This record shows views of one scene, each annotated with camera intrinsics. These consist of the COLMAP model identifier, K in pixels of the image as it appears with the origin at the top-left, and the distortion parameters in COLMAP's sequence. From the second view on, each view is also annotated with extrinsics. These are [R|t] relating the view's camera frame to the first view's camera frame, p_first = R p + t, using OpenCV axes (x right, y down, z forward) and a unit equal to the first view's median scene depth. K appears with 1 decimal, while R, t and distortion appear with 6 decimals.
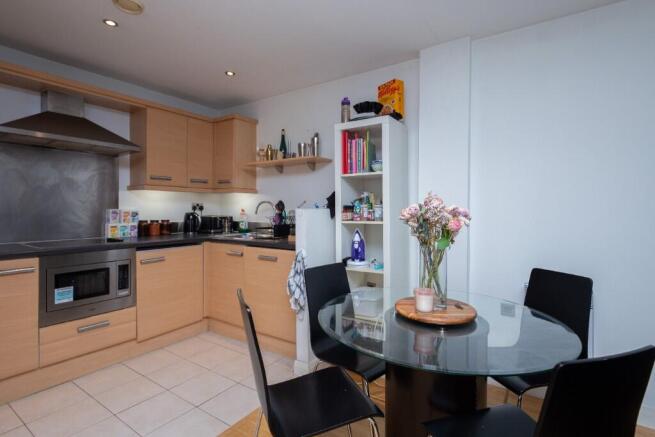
lens RADIAL K [[328.9, 0, 328.0], [0, 328.9, 205.6], [0, 0, 1]] dist [0.000473, -0.000388]
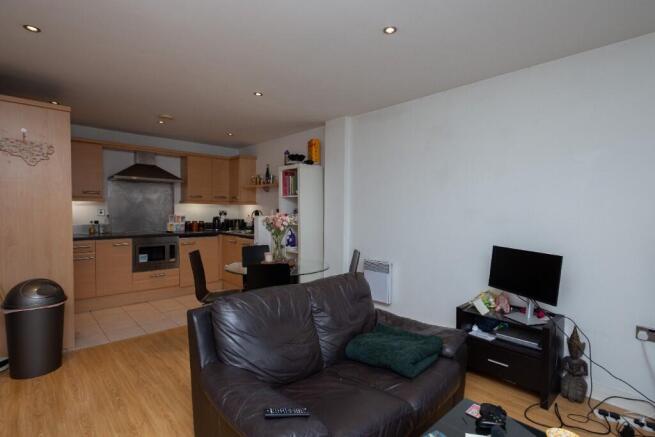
lens RADIAL K [[326.8, 0, 328.3], [0, 326.8, 215.7], [0, 0, 1]] dist [0.001566, -0.000294]
pose [[0.975716, 0.008591, -0.218871, 0.563988], [-0.002982, 0.999659, 0.025946, -0.032094], [0.219019, -0.024663, 0.975409, -0.533694]]
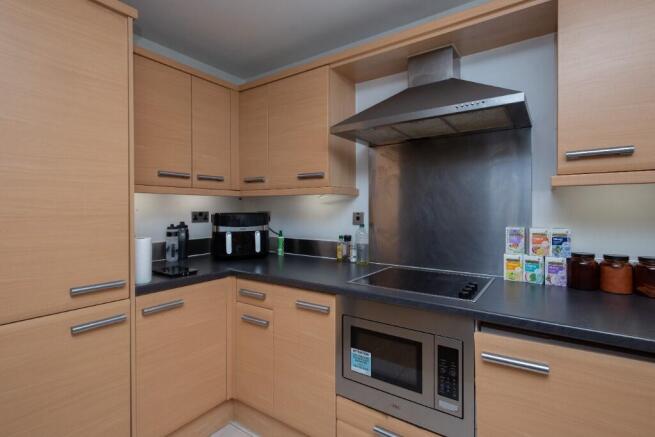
lens RADIAL K [[328.9, 0, 328.0], [0, 328.9, 205.6], [0, 0, 1]] dist [0.000473, -0.000388]
pose [[-0.018677, -0.002876, -0.999821, -0.112989], [0.016570, 0.999858, -0.003185, -0.028369], [0.999688, -0.016626, -0.018627, 0.726645]]
